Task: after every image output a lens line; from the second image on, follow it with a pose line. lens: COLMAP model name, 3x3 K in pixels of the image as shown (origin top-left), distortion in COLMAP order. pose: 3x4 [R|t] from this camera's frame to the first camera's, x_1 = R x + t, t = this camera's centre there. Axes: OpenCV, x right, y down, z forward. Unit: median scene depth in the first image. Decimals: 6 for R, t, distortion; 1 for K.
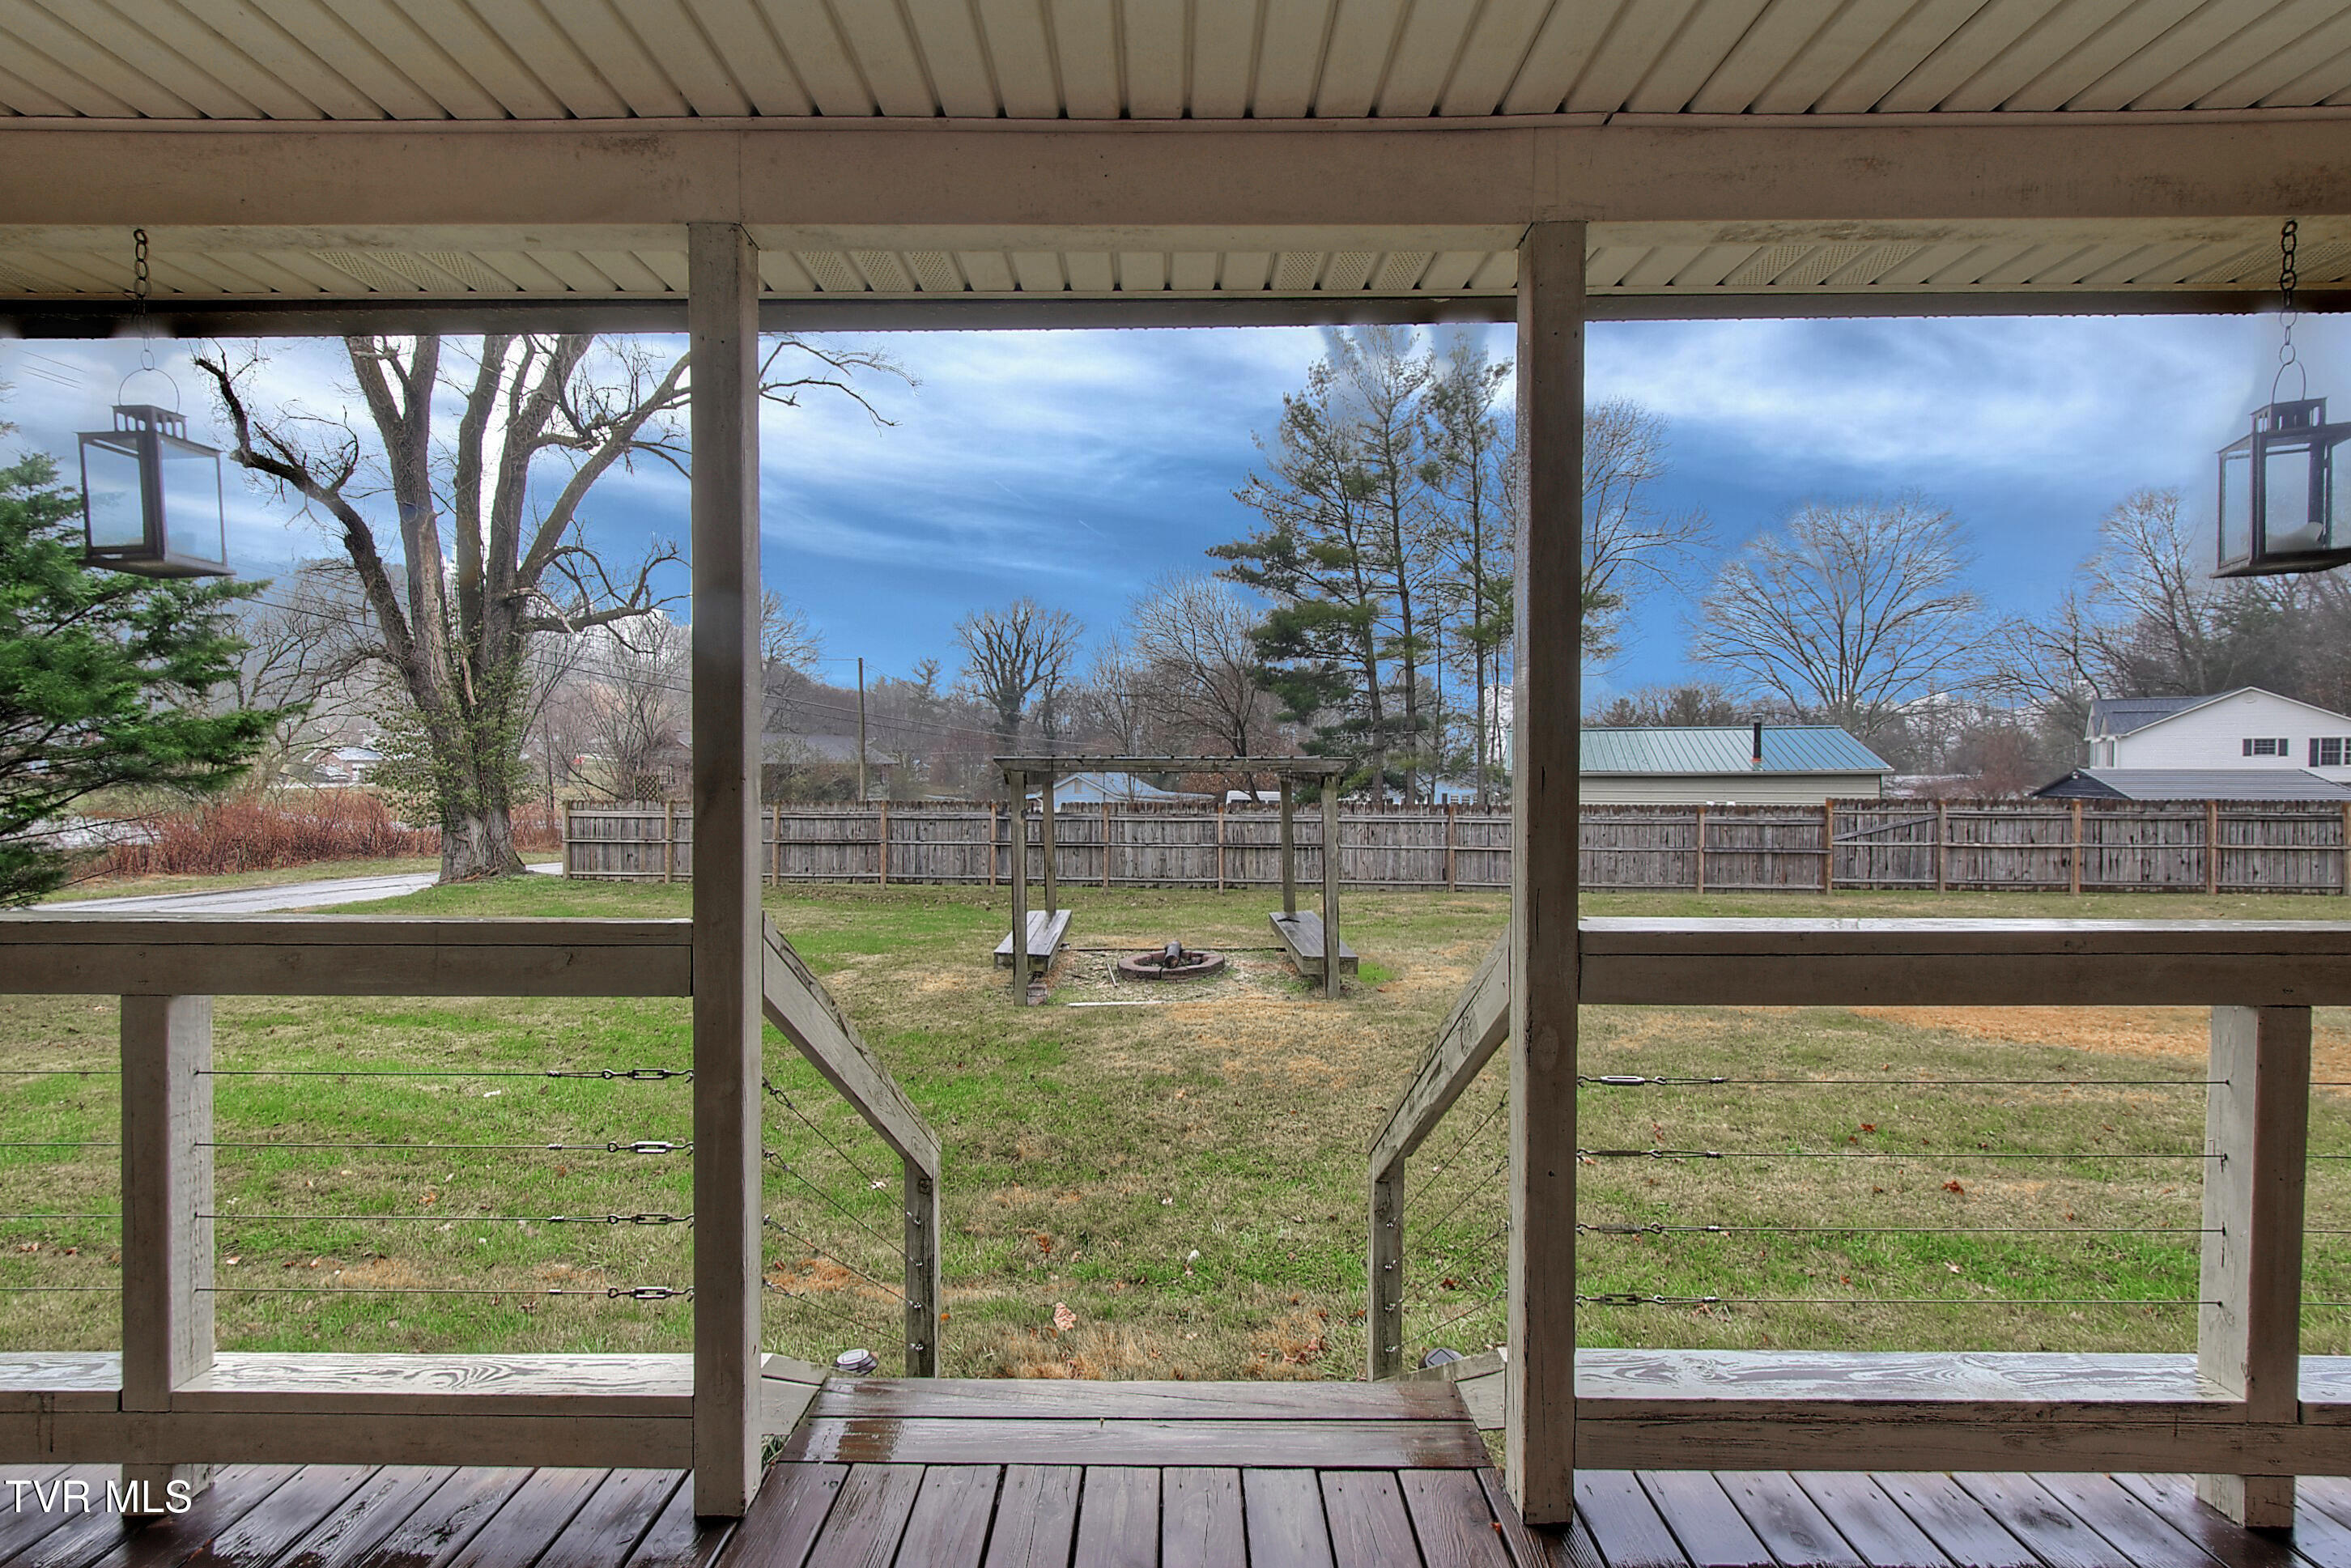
lens RADIAL K [[1029.6, 0, 1154.4], [0, 1029.6, 791.3], [0, 0, 1]] dist [0.002722, 0.000084]
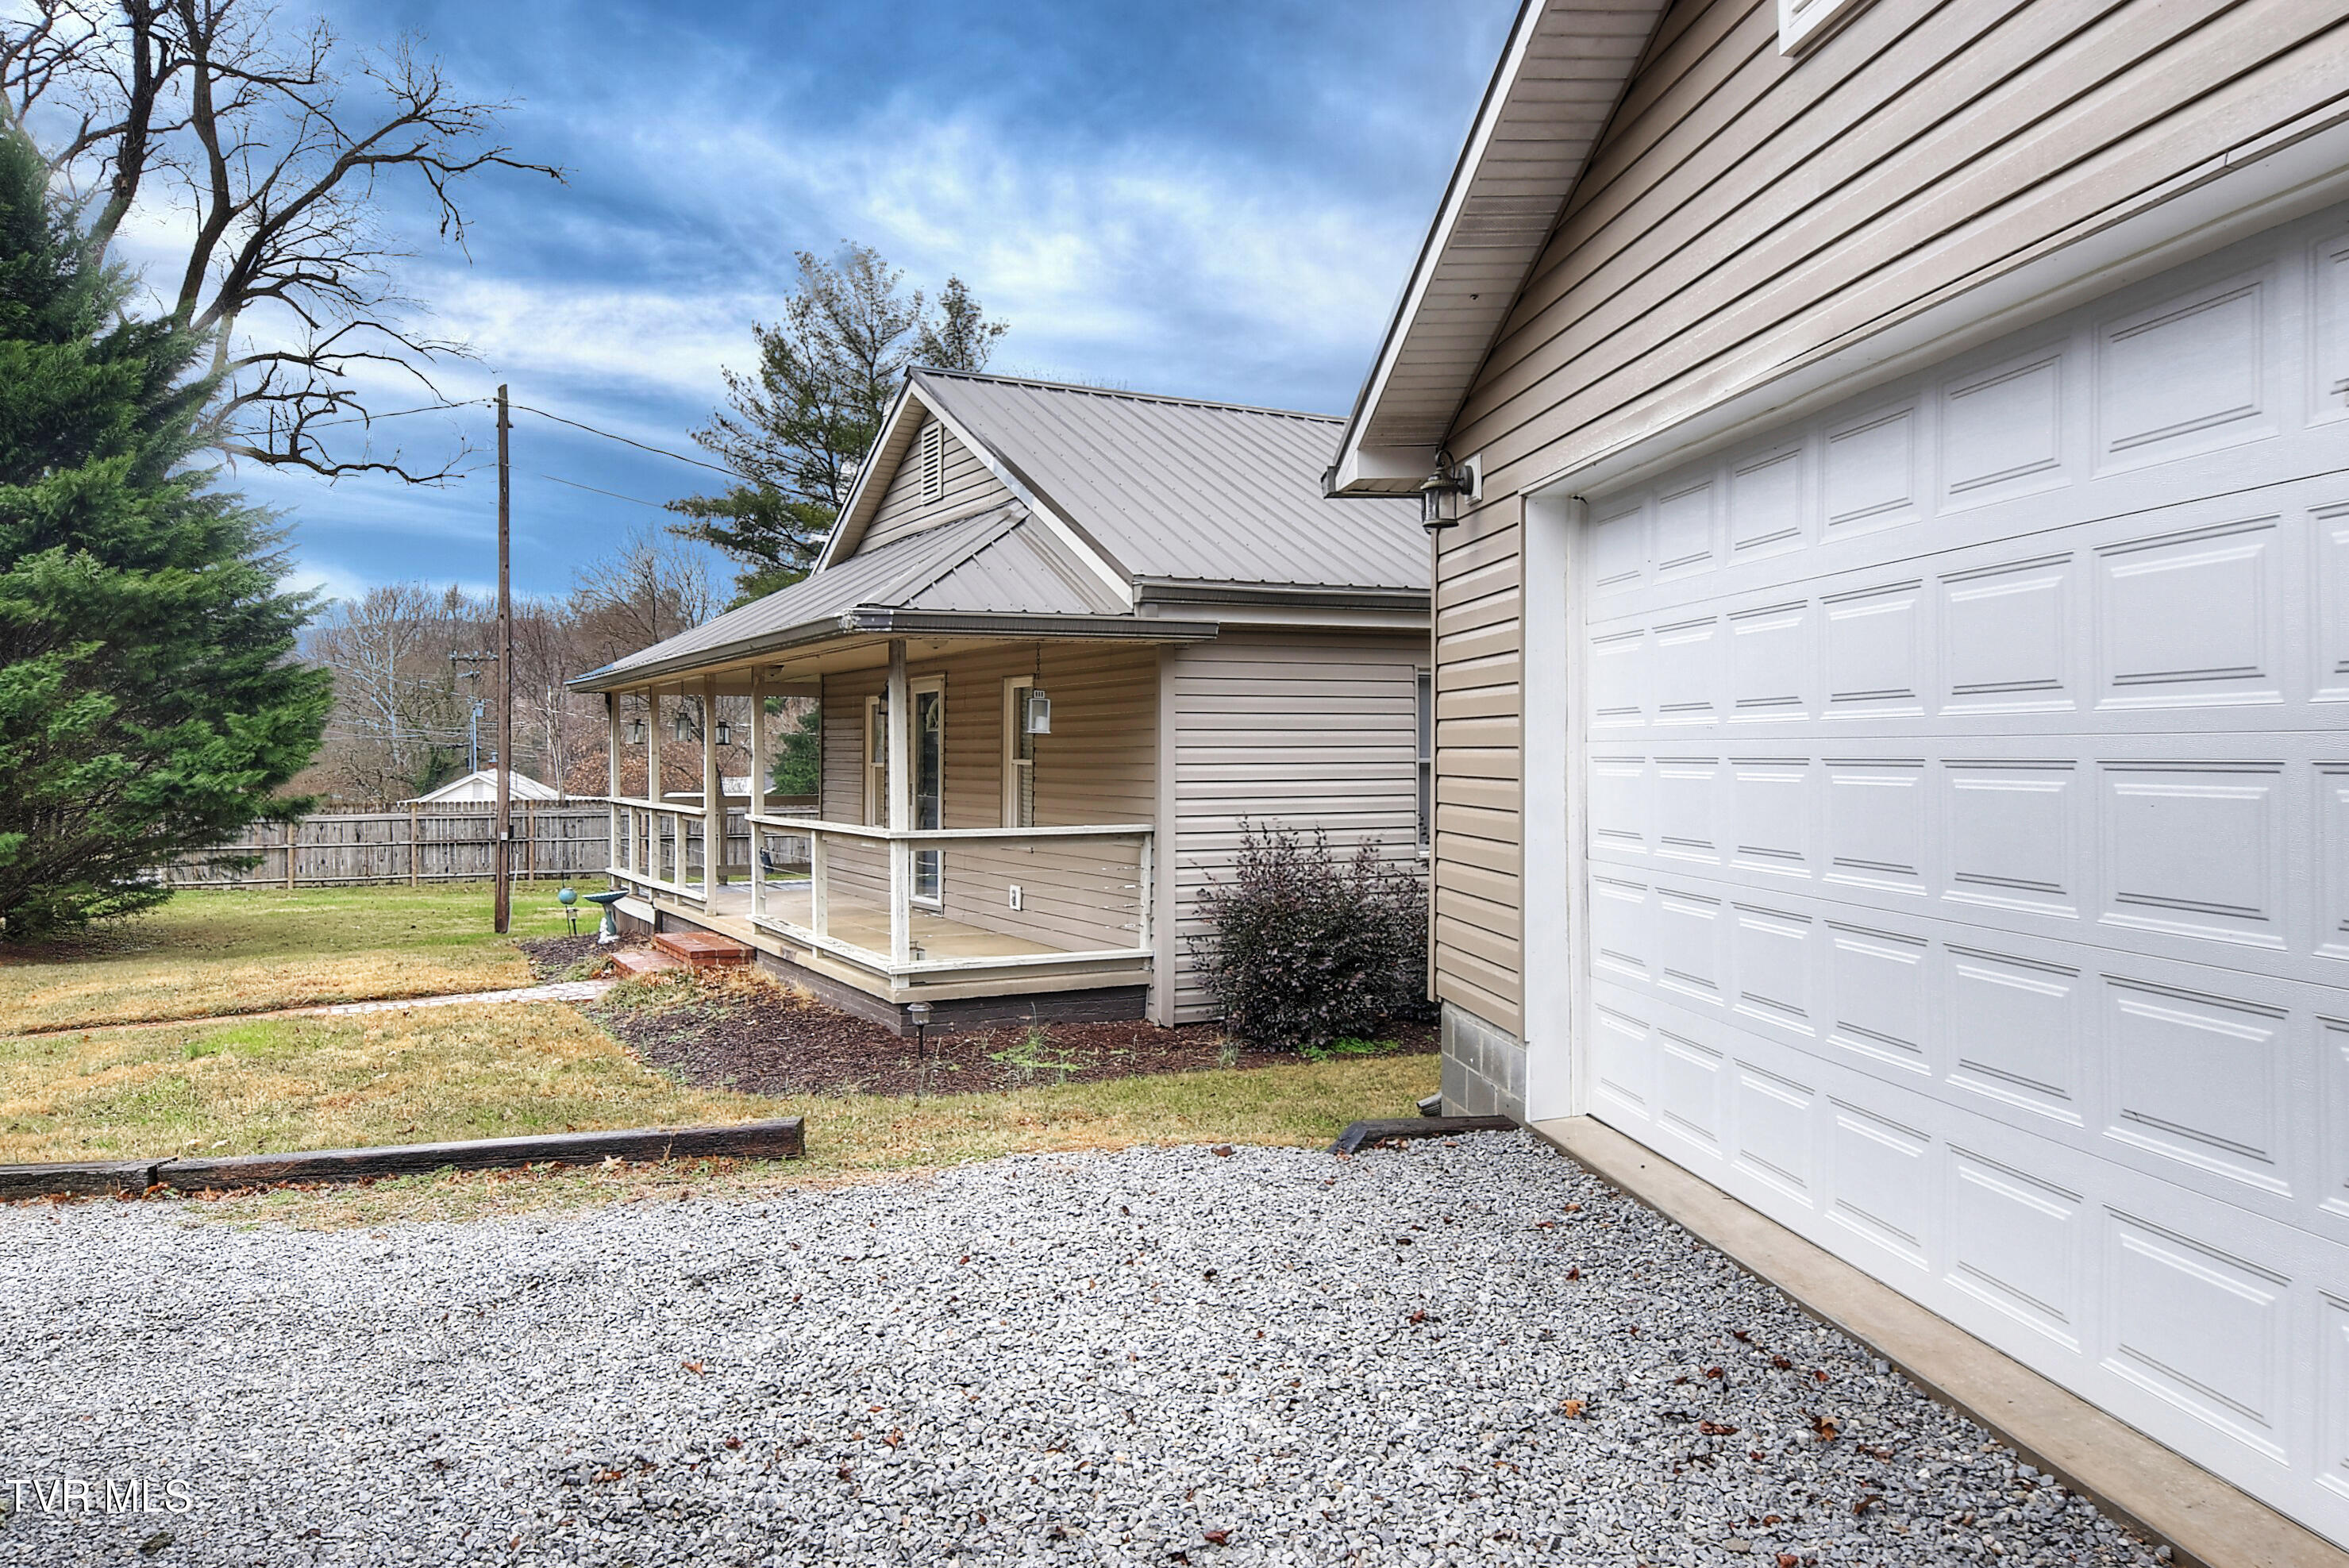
lens RADIAL K [[1717.8, 0, 1174.5], [0, 1717.8, 784.0], [0, 0, 1]] dist [-0.007746, -0.001200]
pose [[0.880154, -0.015213, 0.474444, -0.374829], [0.019321, 0.999806, -0.003784, 0.008611], [-0.474295, 0.012498, 0.880277, -0.611433]]
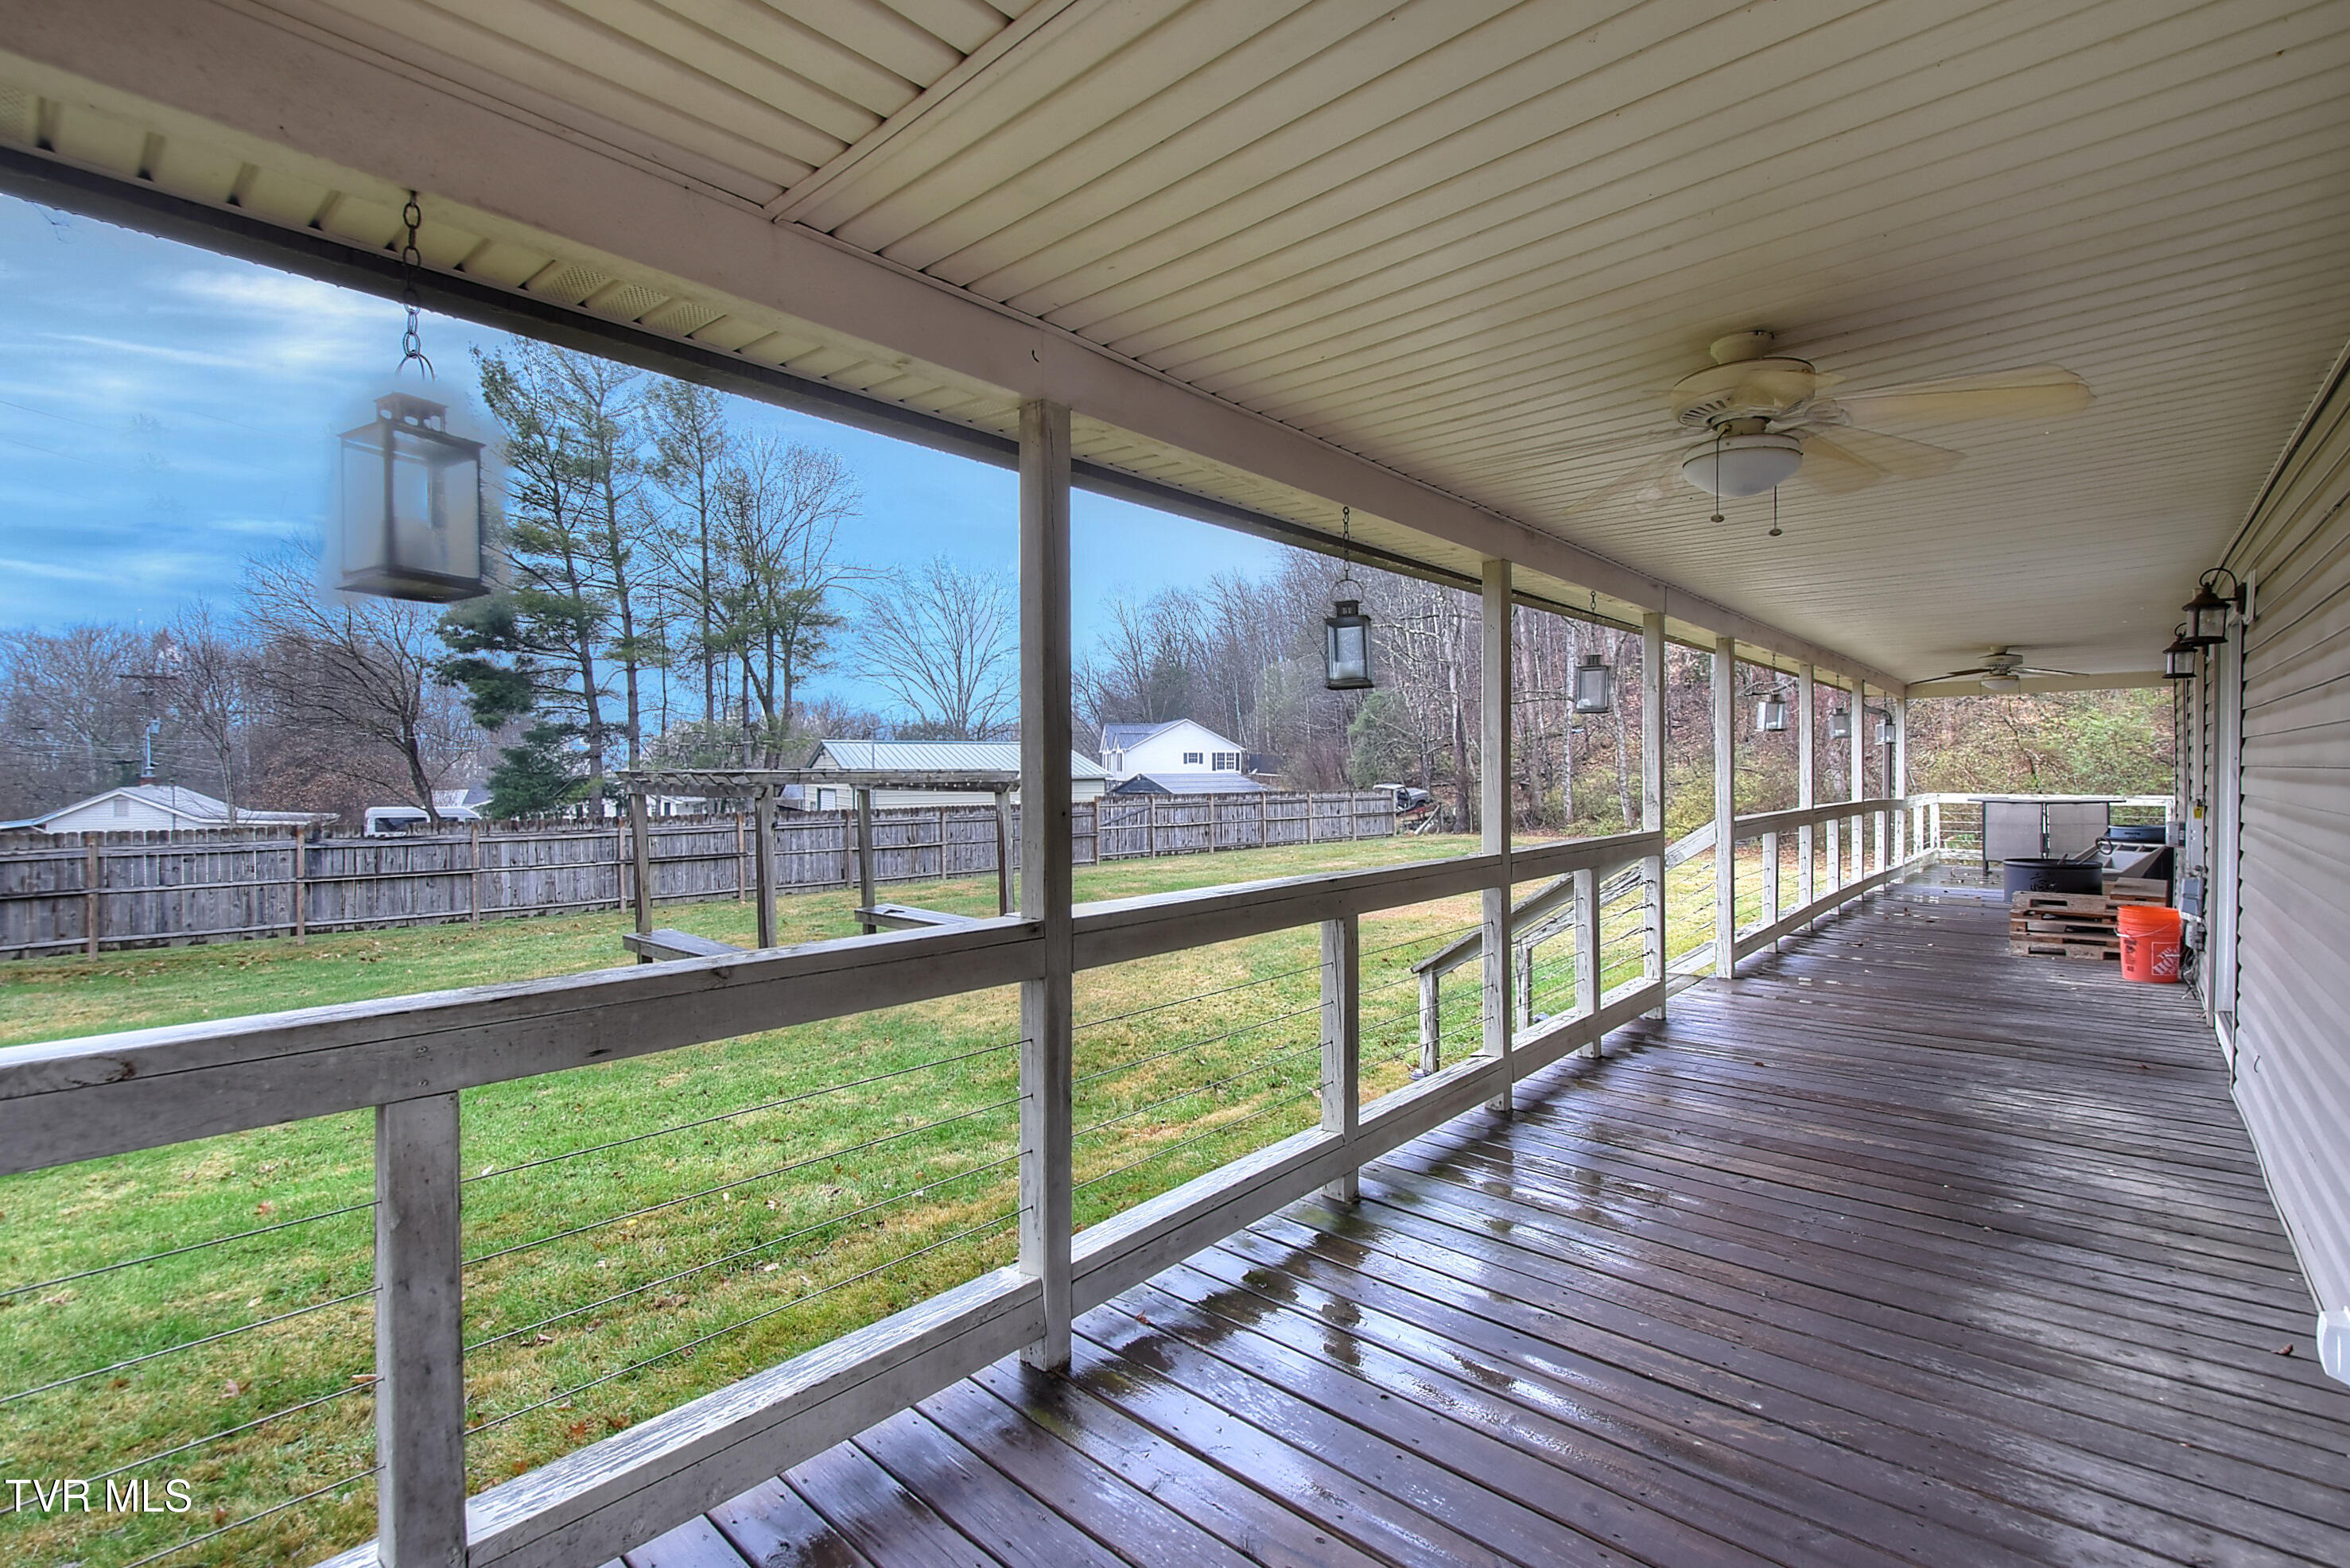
lens RADIAL K [[1048.5, 0, 1173.3], [0, 1048.5, 773.6], [0, 0, 1]] dist [-0.011741, -0.000437]
pose [[0.655192, -0.007705, 0.755423, -0.227548], [0.026055, 0.999584, -0.012402, -0.001686], [-0.755013, 0.027809, 0.655120, 0.002417]]
